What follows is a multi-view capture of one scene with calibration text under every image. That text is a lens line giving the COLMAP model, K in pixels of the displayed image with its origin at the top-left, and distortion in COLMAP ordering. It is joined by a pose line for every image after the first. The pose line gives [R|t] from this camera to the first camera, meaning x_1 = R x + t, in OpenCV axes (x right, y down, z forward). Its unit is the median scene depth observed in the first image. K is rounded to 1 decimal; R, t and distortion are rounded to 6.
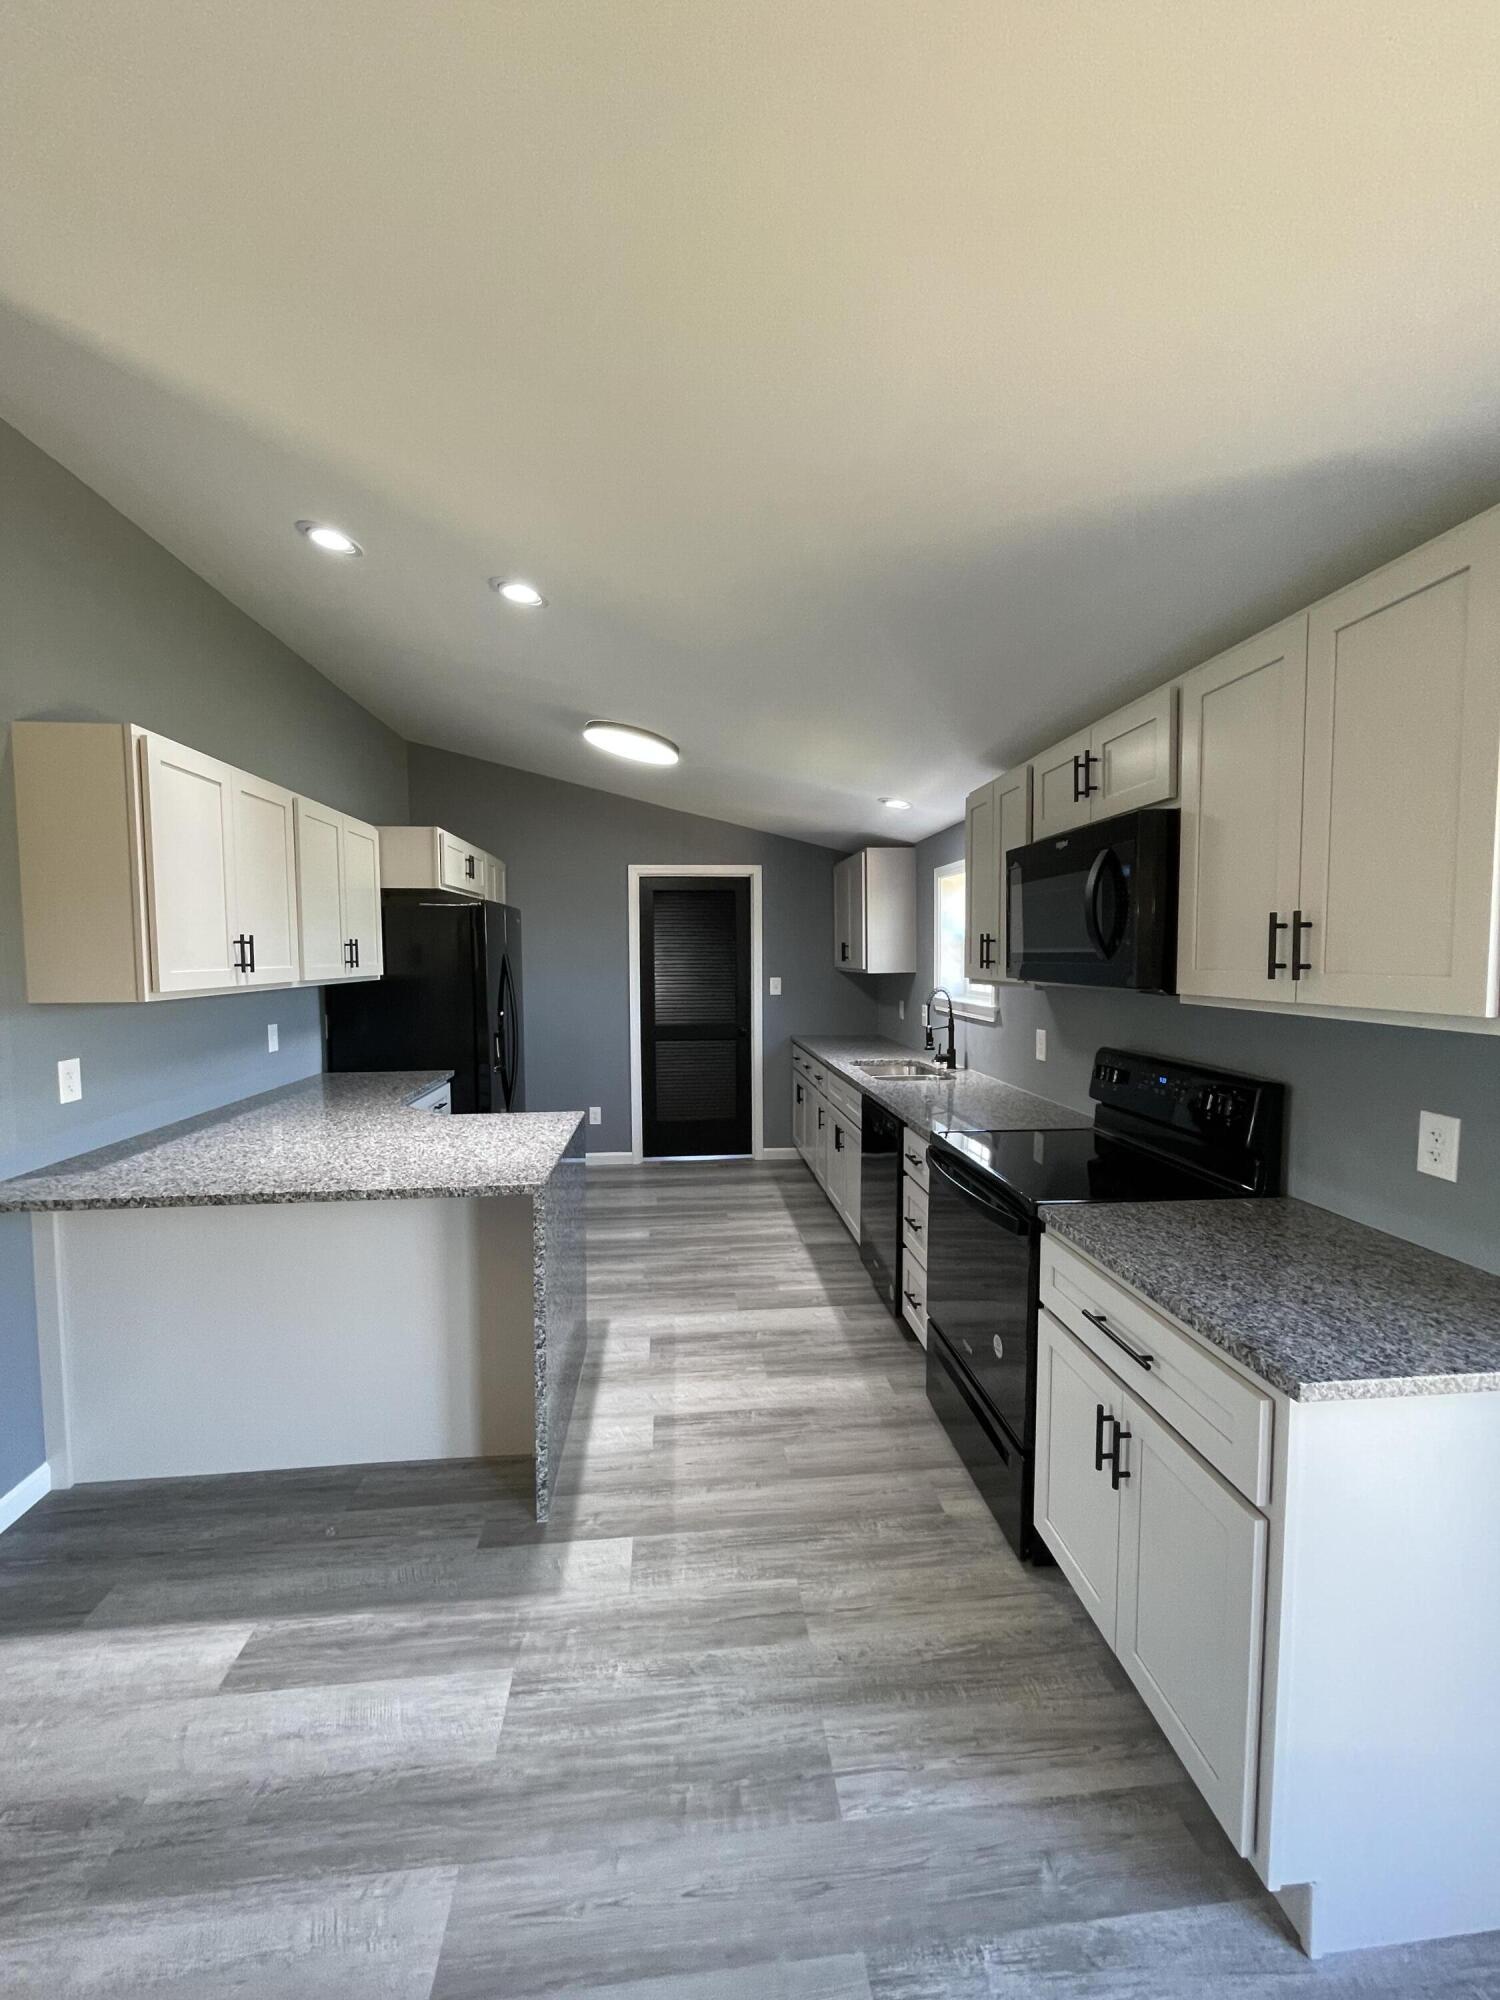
lens RADIAL K [[807.0, 0, 750.0], [0, 807.0, 1001.2], [0, 0, 1]] dist [-0.001568, -0.000033]
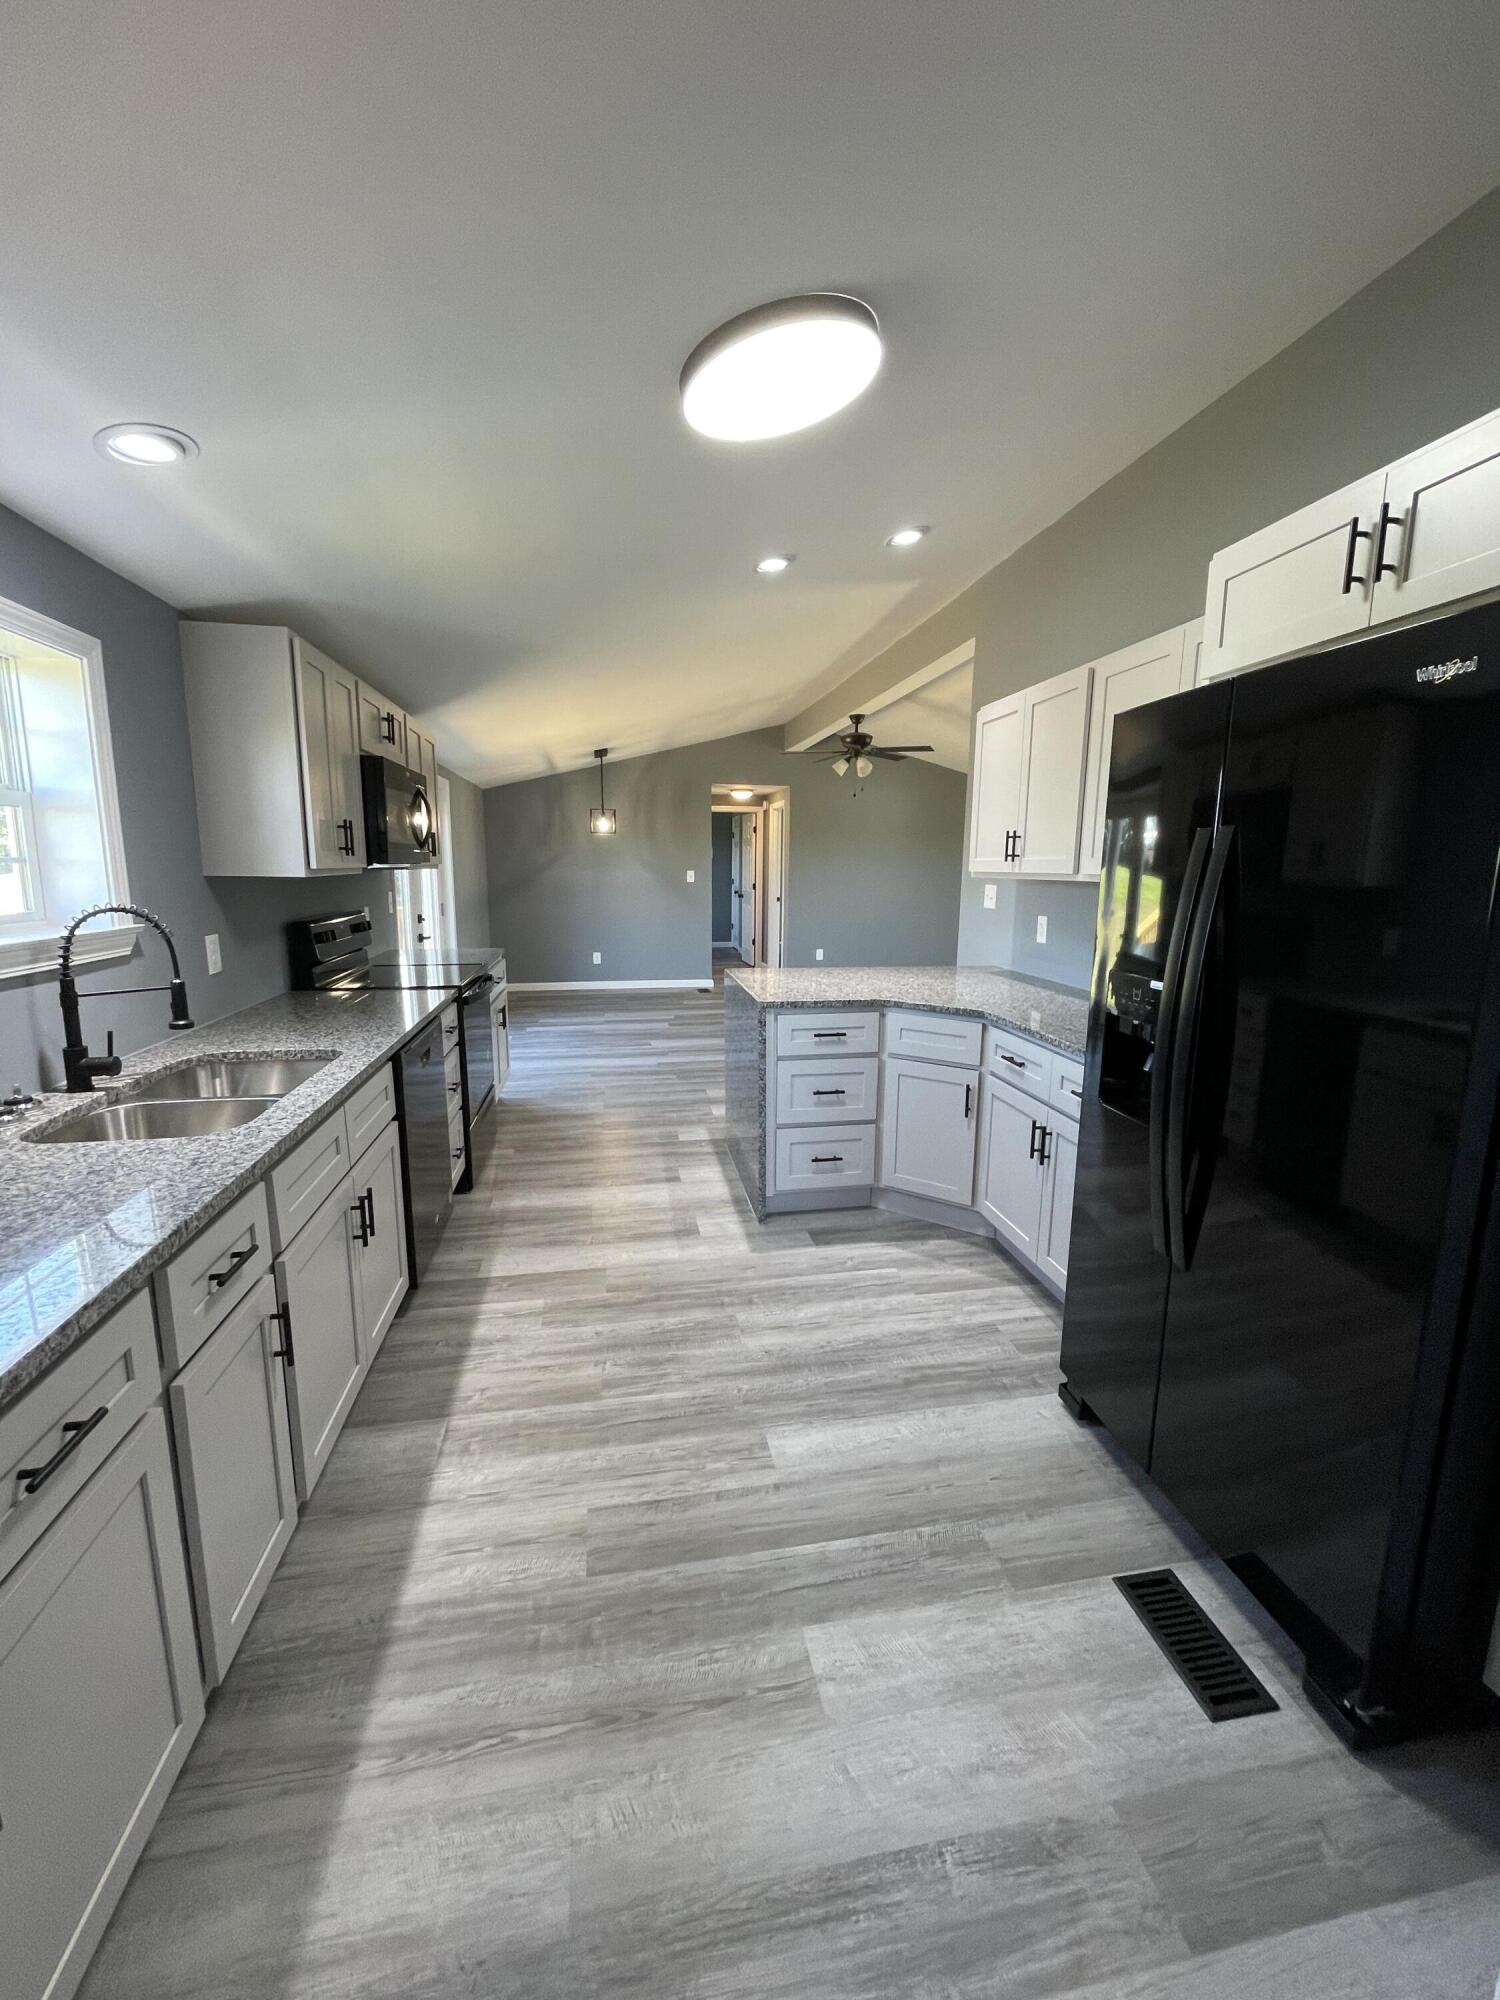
lens RADIAL K [[807.0, 0, 753.8], [0, 807.0, 1006.4], [0, 0, 1]] dist [-0.001568, -0.000033]
pose [[-0.996644, 0.009594, -0.081296, -0.110561], [-0.009766, 0.972081, 0.234444, -0.089534], [0.081276, 0.234451, -0.968725, 1.889734]]
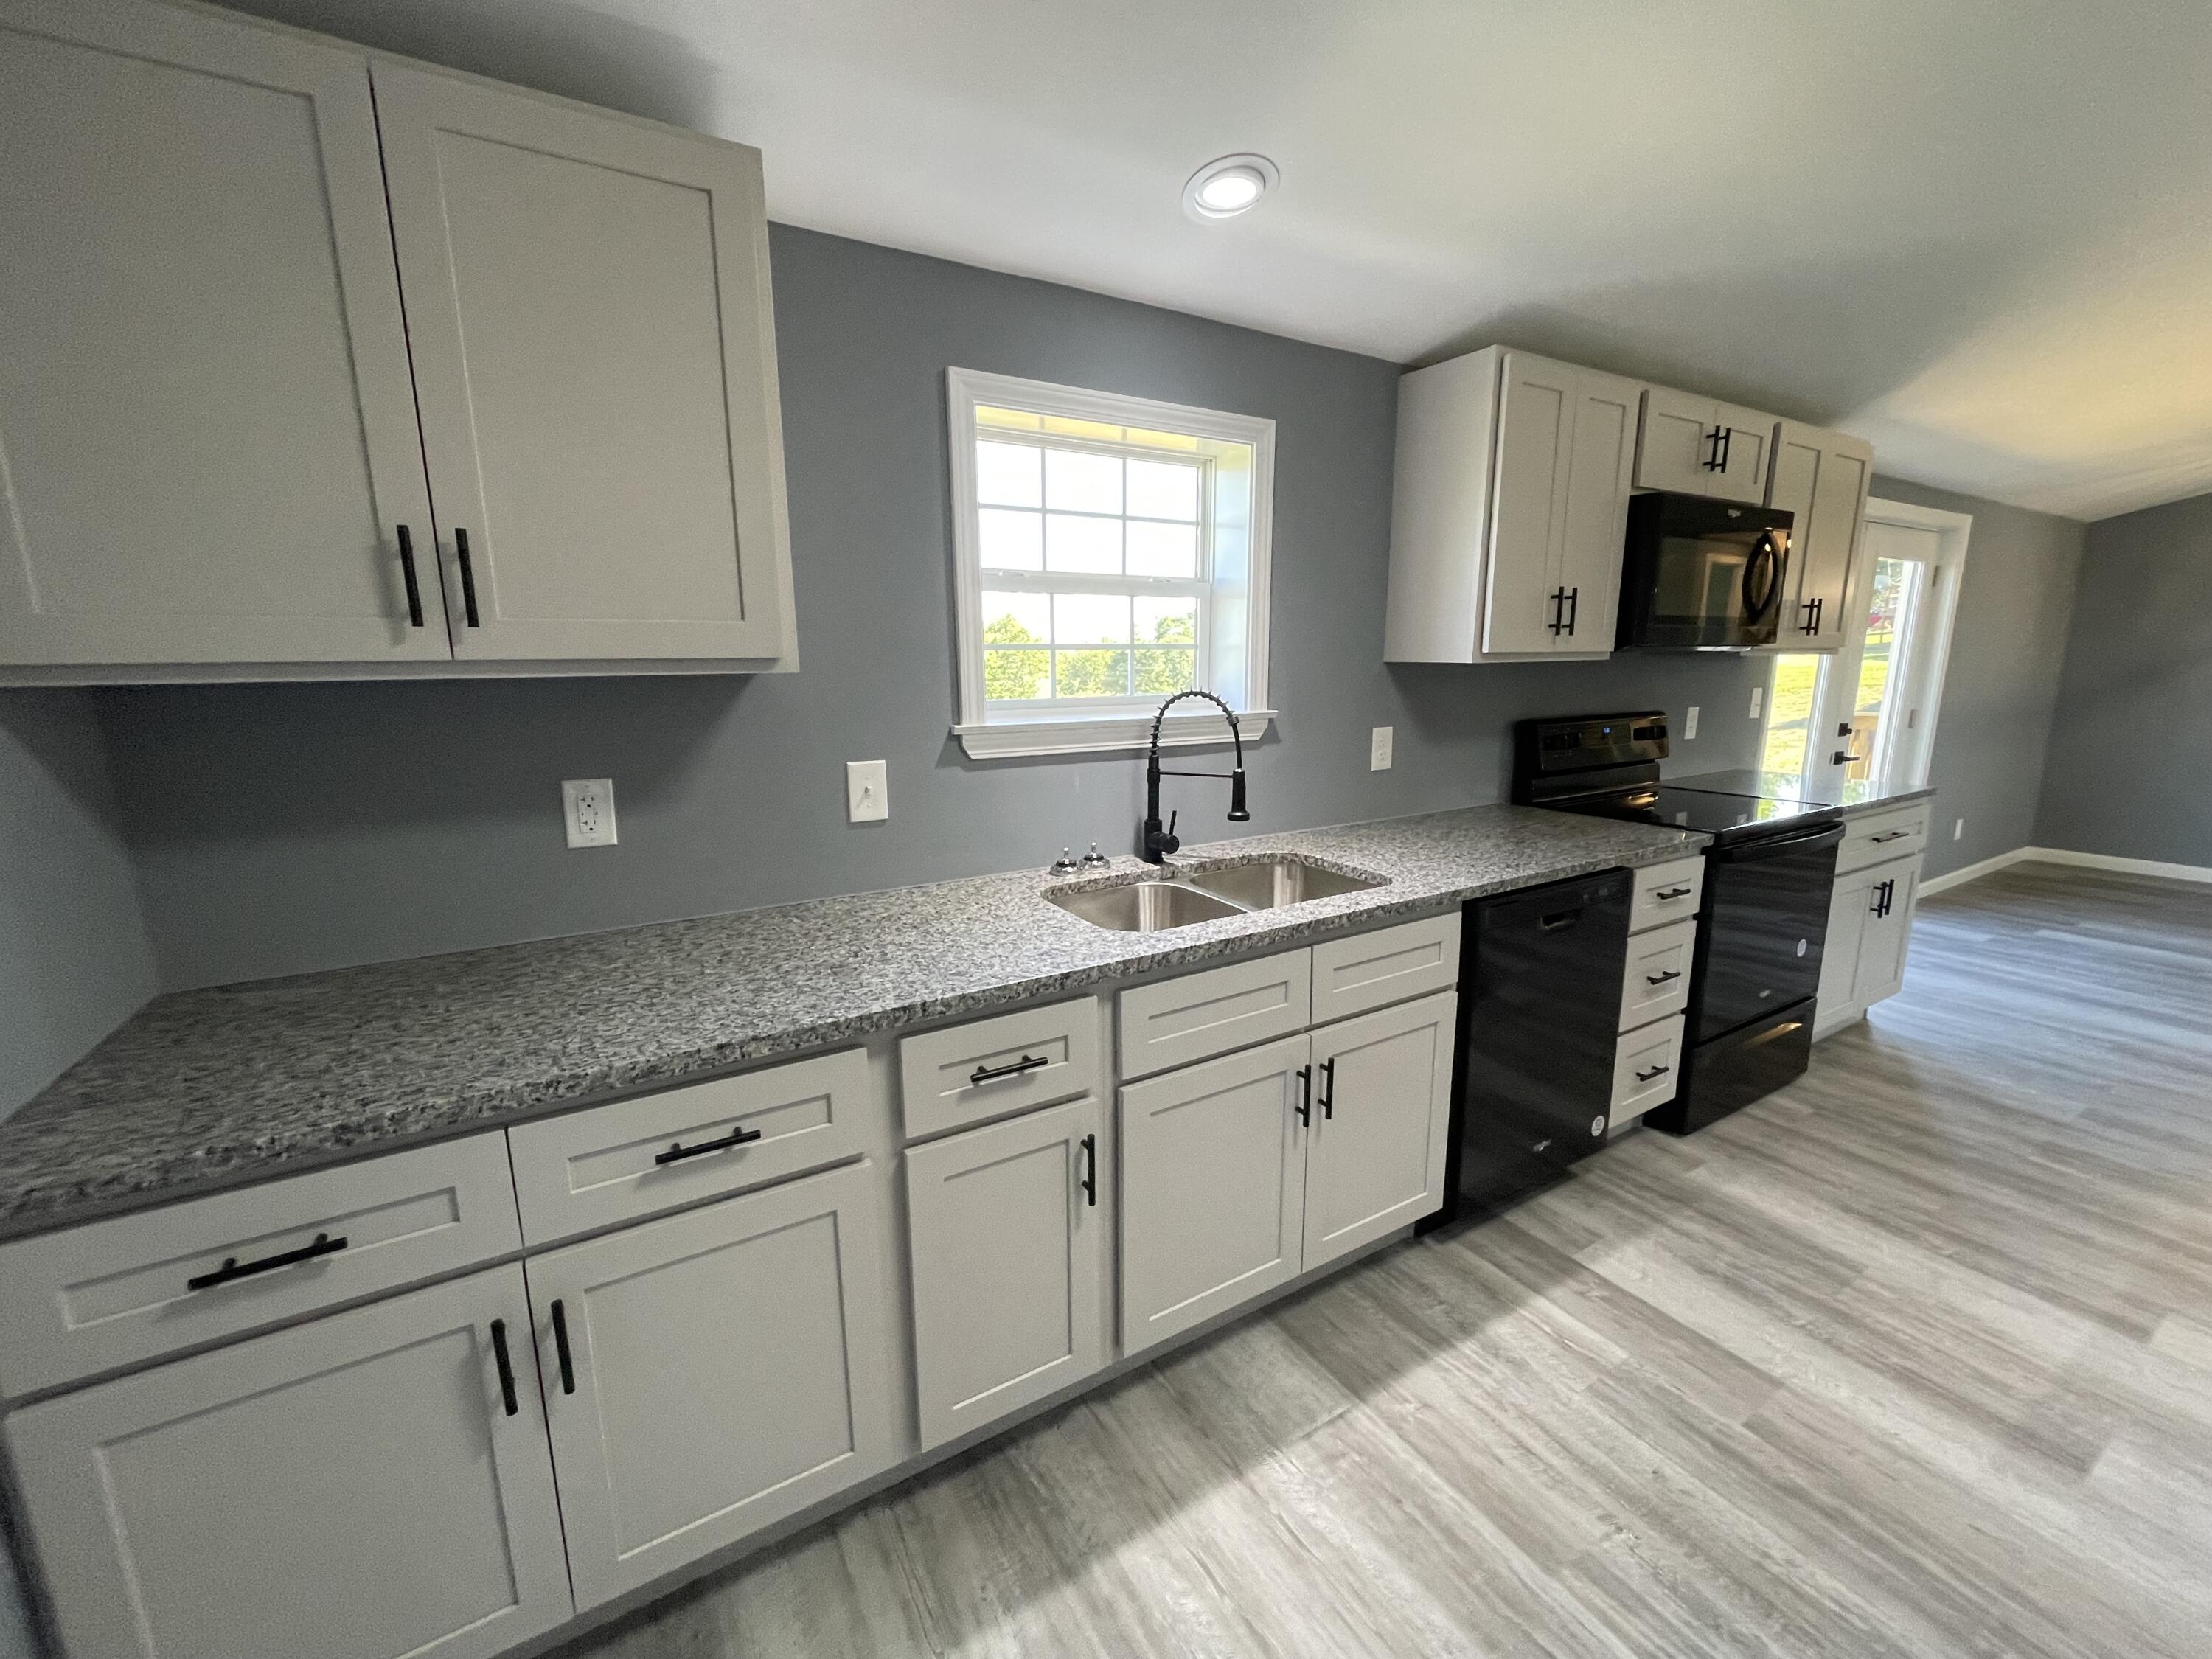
lens RADIAL K [[892.5, 0, 1110.0], [0, 892.5, 826.9], [0, 0, 1]] dist [-0.001568, -0.000033]
pose [[-0.429735, -0.164849, 0.887779, -0.265091], [0.063487, 0.975244, 0.211822, -0.063429], [-0.900720, 0.147390, -0.408631, 1.610761]]
